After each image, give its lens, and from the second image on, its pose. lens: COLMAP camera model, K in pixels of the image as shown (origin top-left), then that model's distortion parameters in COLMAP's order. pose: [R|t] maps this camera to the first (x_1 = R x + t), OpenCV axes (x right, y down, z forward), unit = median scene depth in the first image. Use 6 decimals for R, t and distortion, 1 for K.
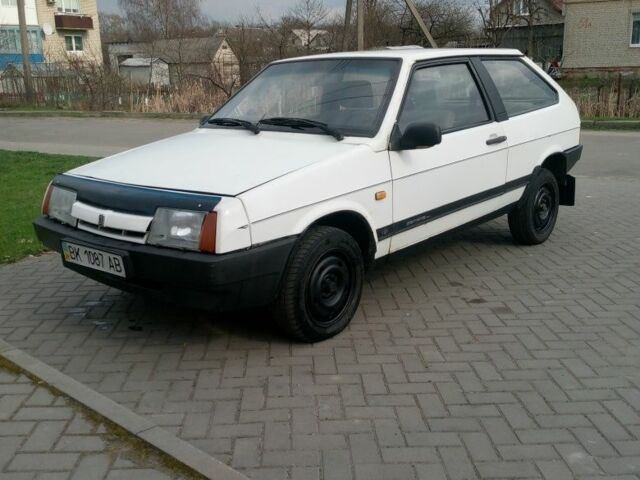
lens RADIAL K [[574.6, 0, 320.0], [0, 574.6, 240.0], [0, 0, 1]] dist [0.007589, -0.005421]
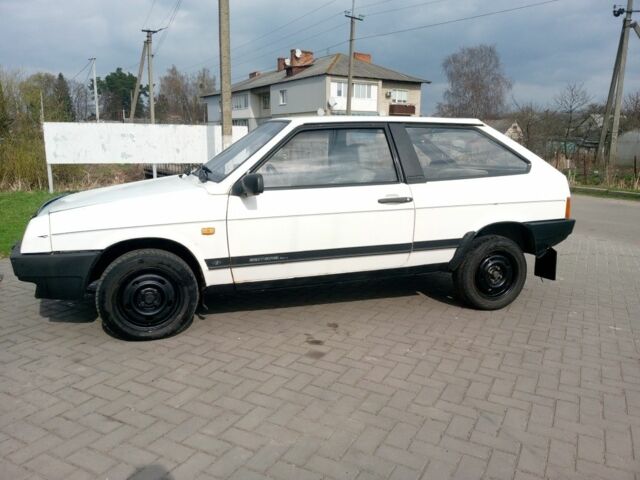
lens RADIAL K [[448.8, 0, 320.0], [0, 448.8, 240.0], [0, 0, 1]] dist [0.017033, -0.001784]
pose [[0.897935, 0.129979, -0.420498, 0.679991], [-0.159076, 0.986656, -0.034709, -0.061722], [0.410376, 0.098058, 0.906629, 0.246348]]
